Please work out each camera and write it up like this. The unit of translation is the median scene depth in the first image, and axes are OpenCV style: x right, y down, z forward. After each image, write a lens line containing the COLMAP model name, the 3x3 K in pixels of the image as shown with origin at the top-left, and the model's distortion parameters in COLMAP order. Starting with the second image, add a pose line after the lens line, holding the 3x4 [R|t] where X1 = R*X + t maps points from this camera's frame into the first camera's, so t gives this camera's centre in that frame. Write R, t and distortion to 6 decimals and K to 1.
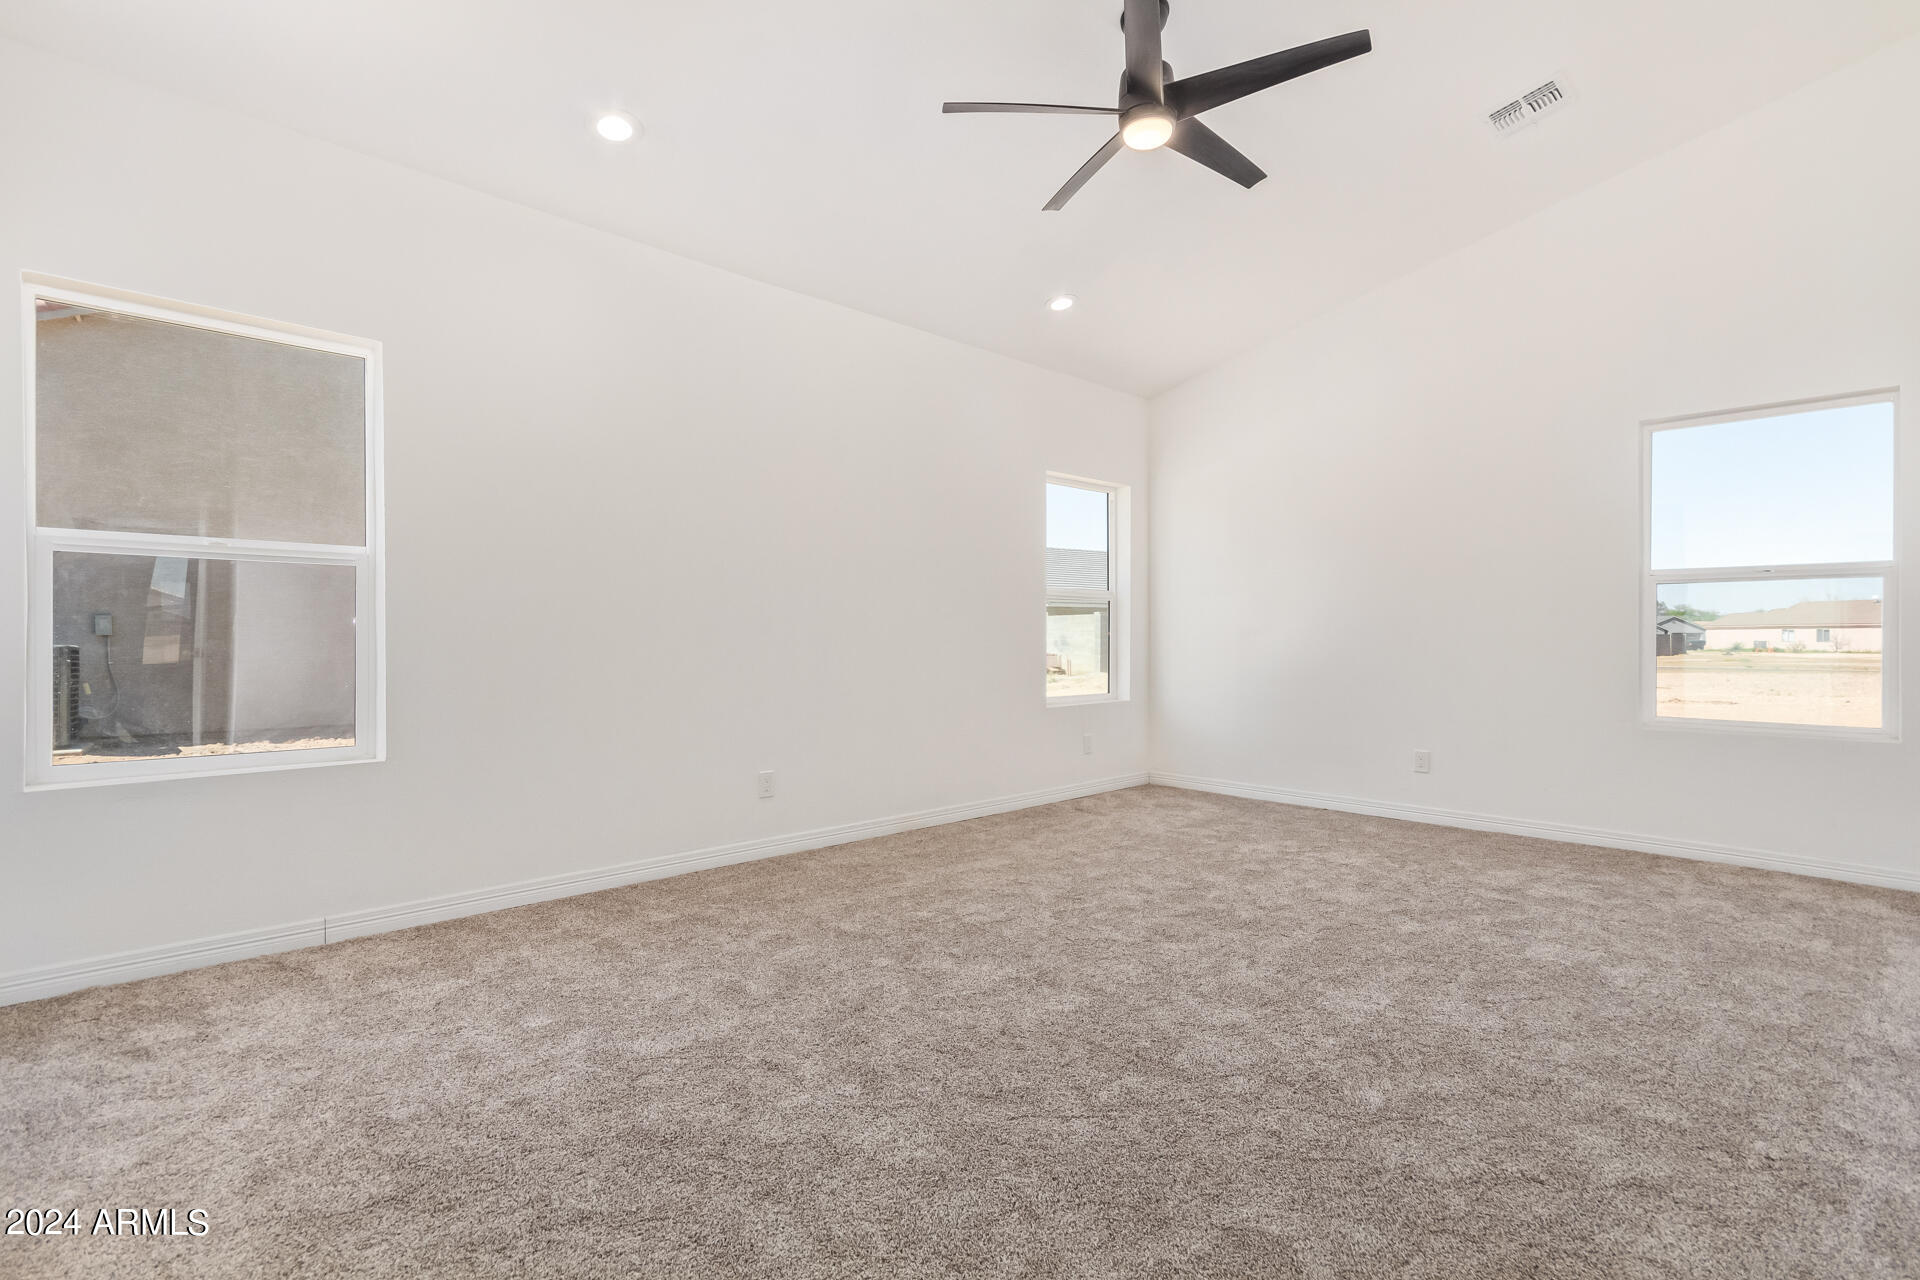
lens RADIAL K [[907.8, 0, 960.0], [0, 907.8, 640.0], [0, 0, 1]] dist [0.000610, 0.000289]
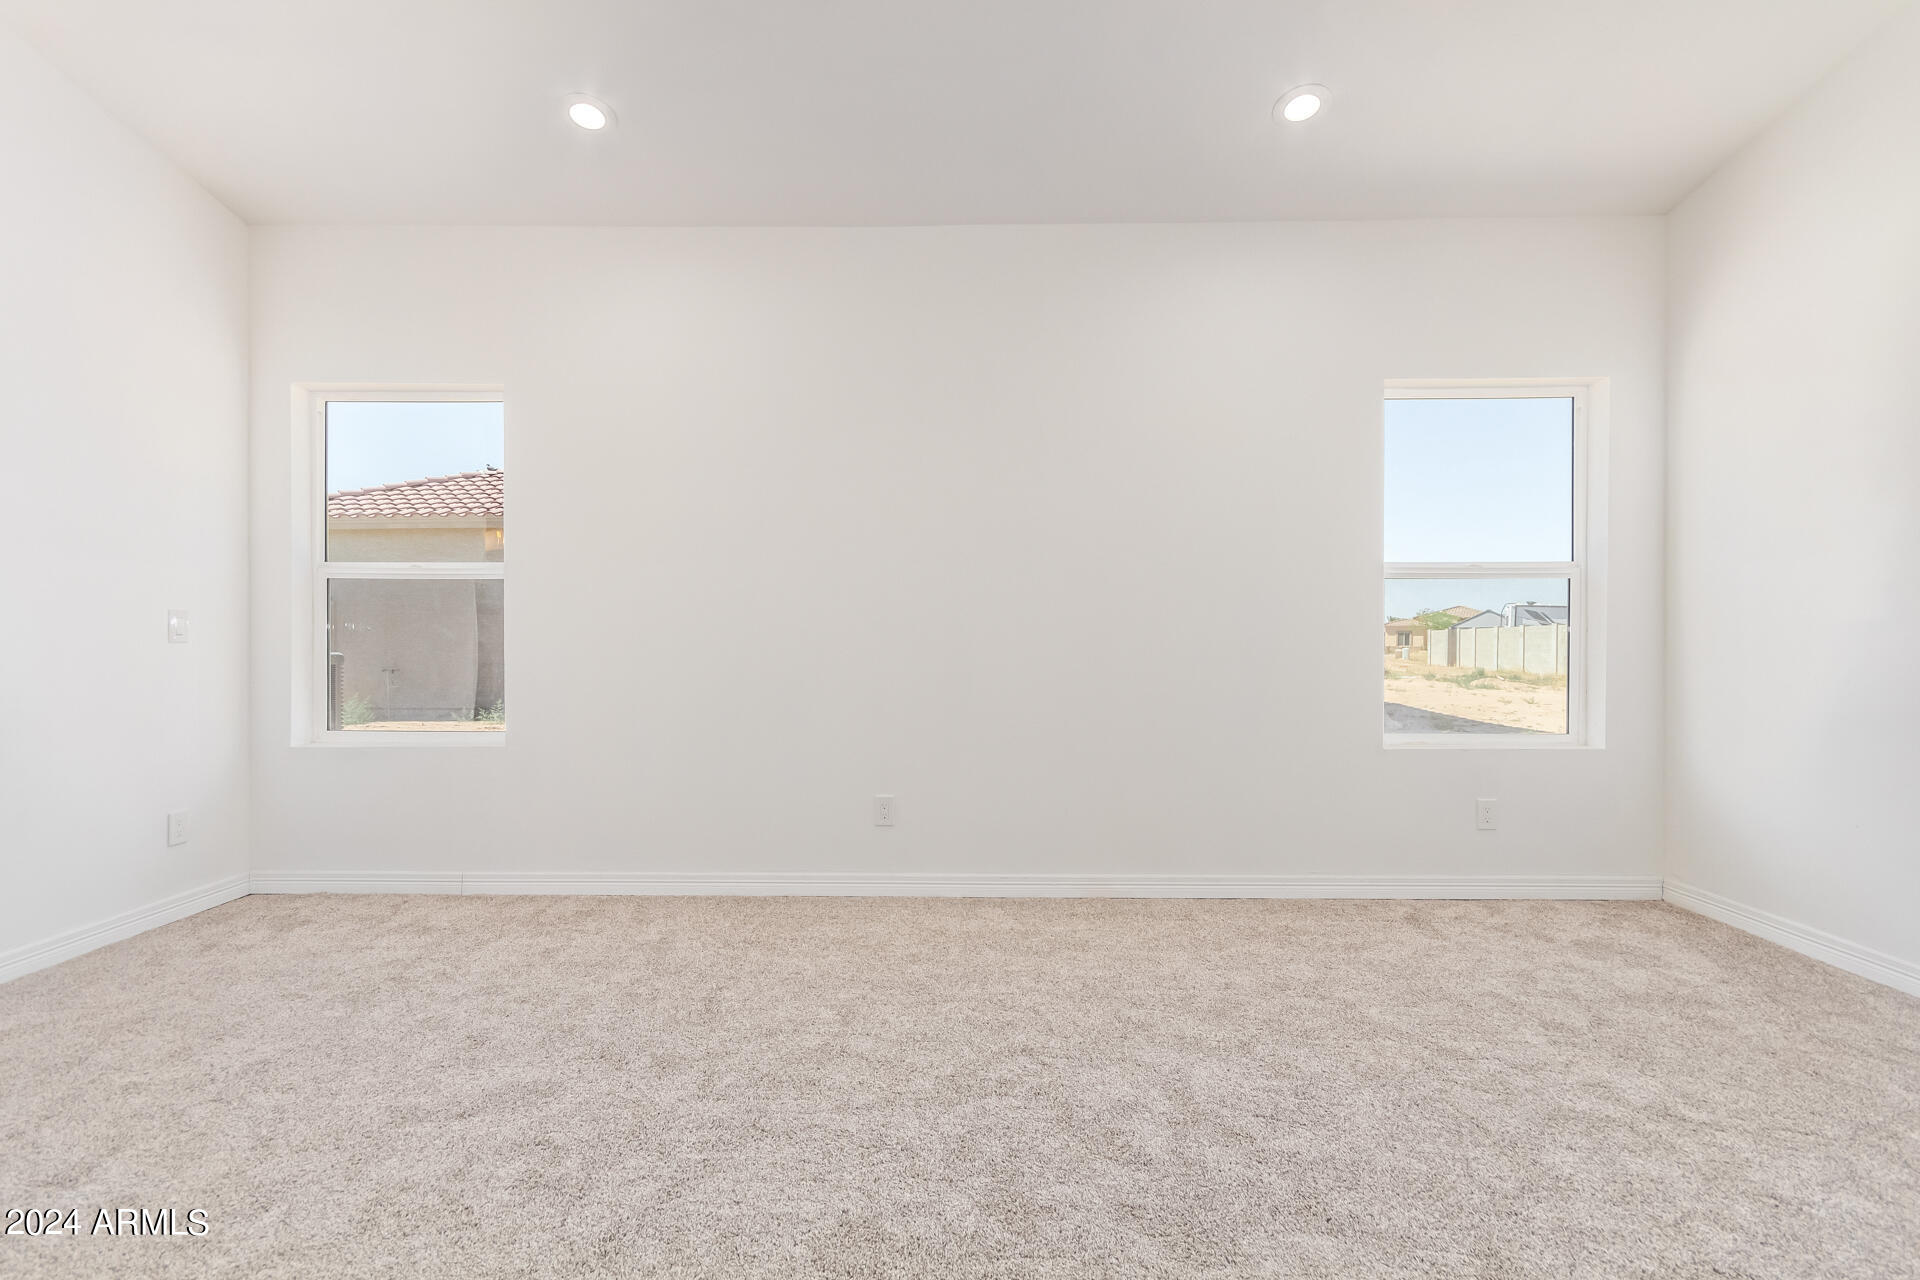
lens RADIAL K [[896.8, 0, 960.3], [0, 896.8, 647.8], [0, 0, 1]] dist [0.011691, 0.000148]
pose [[0.700508, 0.007045, -0.713610, 0.597988], [0.000021, 0.999951, 0.009892, -0.006603], [0.713645, -0.006944, 0.700473, 0.603757]]
